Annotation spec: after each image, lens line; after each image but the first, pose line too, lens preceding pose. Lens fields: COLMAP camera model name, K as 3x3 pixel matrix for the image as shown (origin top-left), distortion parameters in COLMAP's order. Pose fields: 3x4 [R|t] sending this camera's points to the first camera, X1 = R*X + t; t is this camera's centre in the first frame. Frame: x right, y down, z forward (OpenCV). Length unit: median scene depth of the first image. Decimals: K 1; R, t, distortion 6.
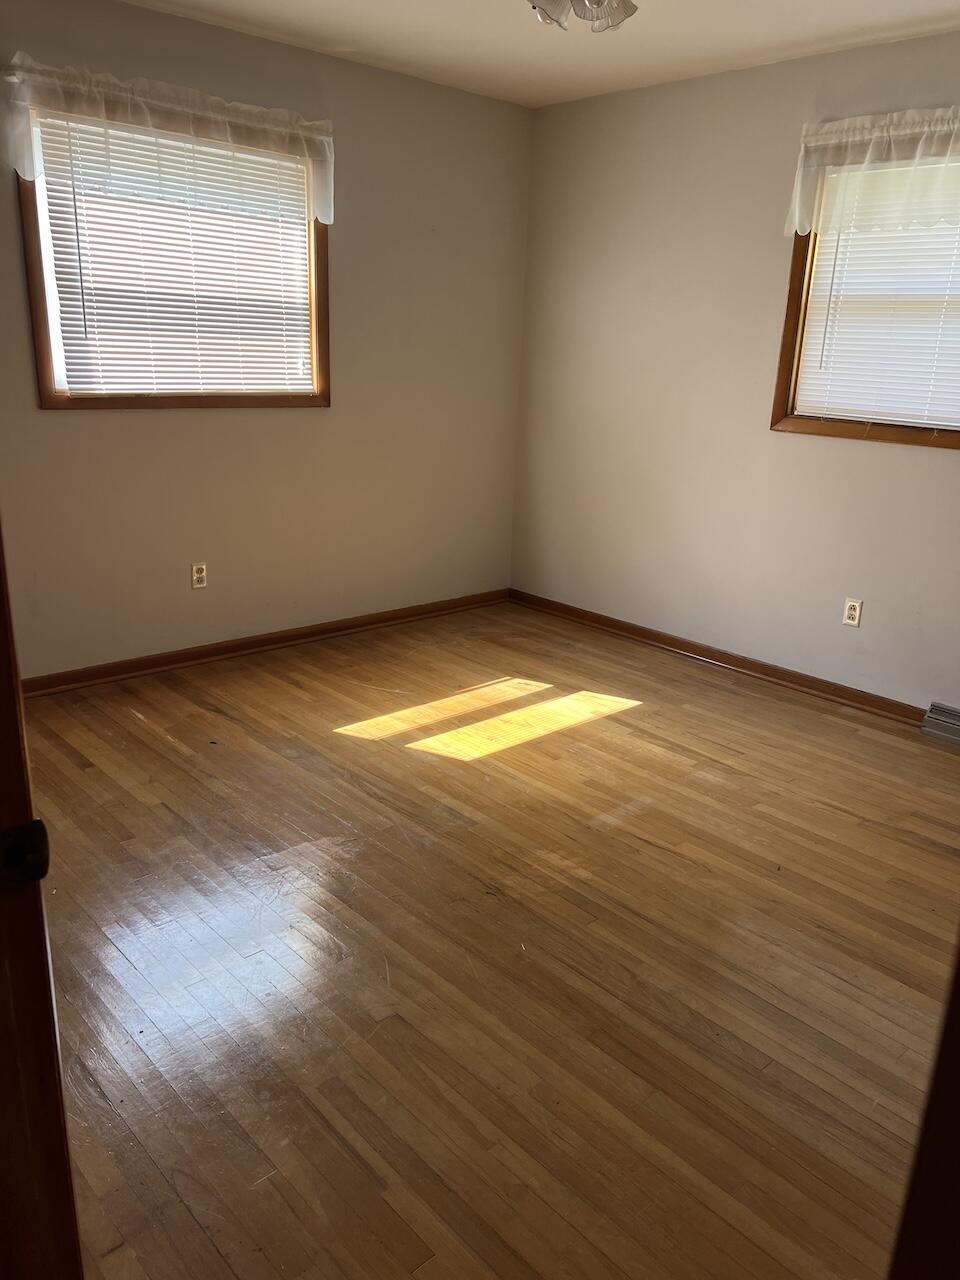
lens RADIAL K [[968.0, 0, 483.4], [0, 968.0, 644.0], [0, 0, 1]] dist [0.046592, -0.050503]
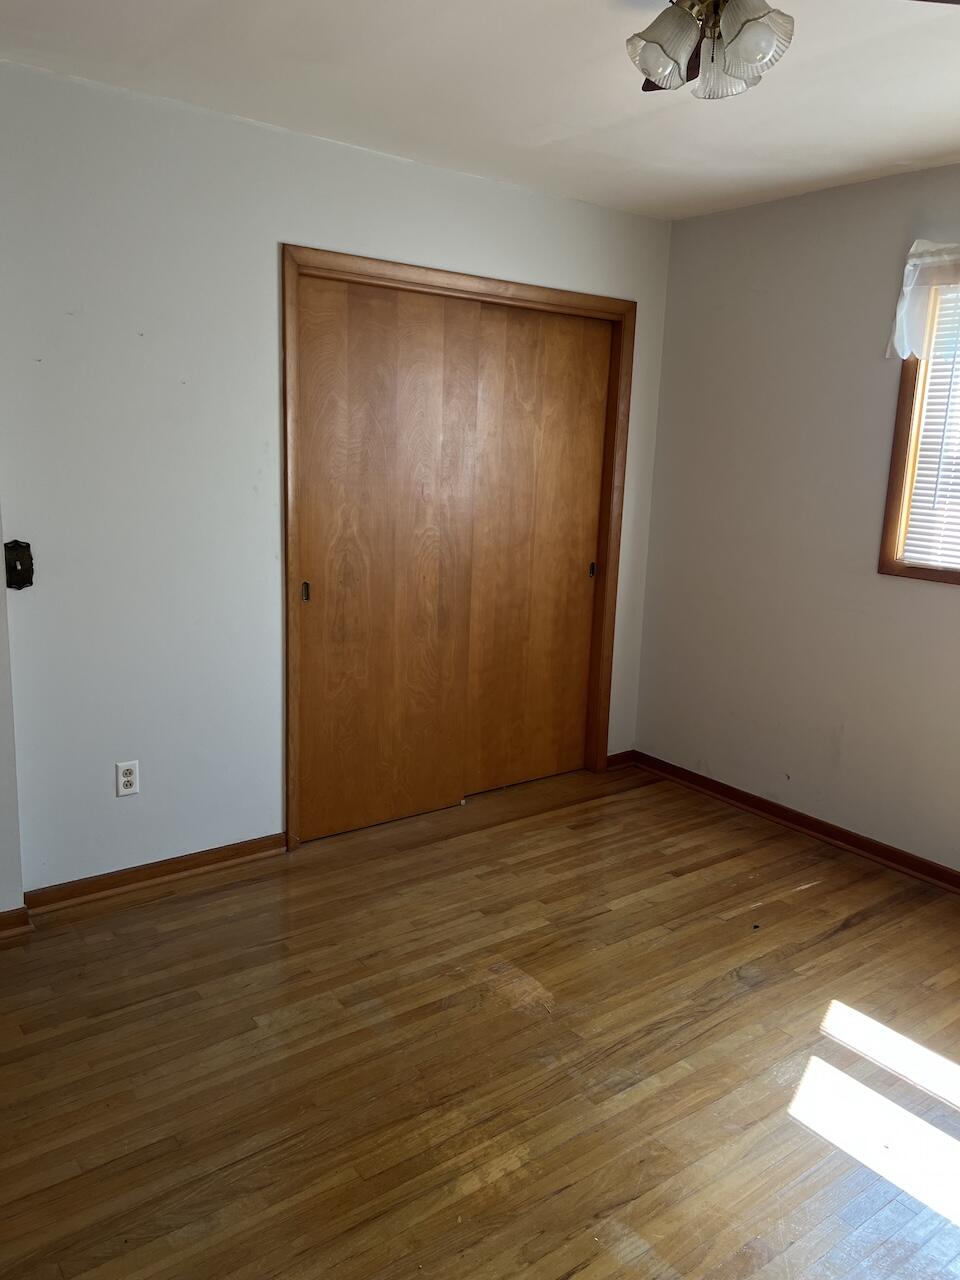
lens RADIAL K [[968.0, 0, 482.8], [0, 968.0, 639.8], [0, 0, 1]] dist [0.046592, -0.050503]
pose [[-0.093700, 0.161755, -0.982372, 0.619533], [-0.333466, 0.924621, 0.184052, -0.237606], [0.938094, 0.344834, -0.032697, 0.707651]]
